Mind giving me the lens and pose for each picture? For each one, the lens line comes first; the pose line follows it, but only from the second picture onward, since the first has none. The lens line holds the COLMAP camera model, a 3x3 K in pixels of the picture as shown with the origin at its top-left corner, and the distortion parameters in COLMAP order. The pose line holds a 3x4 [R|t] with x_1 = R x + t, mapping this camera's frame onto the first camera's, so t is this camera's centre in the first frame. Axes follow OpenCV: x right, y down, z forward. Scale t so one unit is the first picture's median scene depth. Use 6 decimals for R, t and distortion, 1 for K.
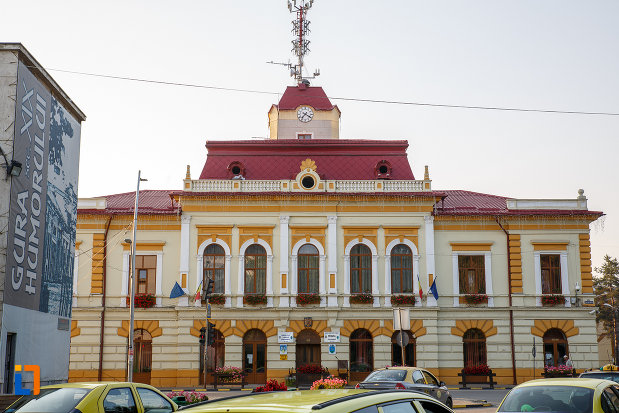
lens RADIAL K [[824.8, 0, 309.5], [0, 824.8, 206.5], [0, 0, 1]] dist [0.029710, -0.003545]
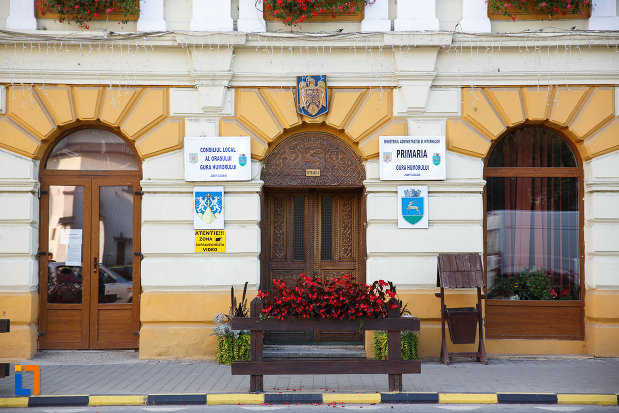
lens RADIAL K [[1638.6, 0, 309.5], [0, 1638.6, 206.5], [0, 0, 1]] dist [0.334956, 0.153749]
pose [[0.999995, 0.002698, -0.001645, -0.001596], [-0.002394, 0.986617, 0.163036, 0.093548], [0.002062, -0.163031, 0.986619, 0.522779]]
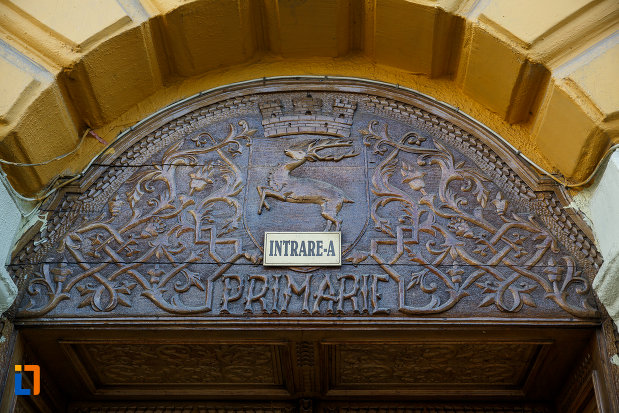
lens RADIAL K [[882.3, 0, 309.5], [0, 882.3, 206.5], [0, 0, 1]] dist [0.051805, 0.045295]
pose [[0.998981, -0.010963, -0.043778, 0.001068], [-0.006203, 0.927489, -0.373800, 0.176619], [0.044701, 0.373690, 0.926476, 0.949177]]
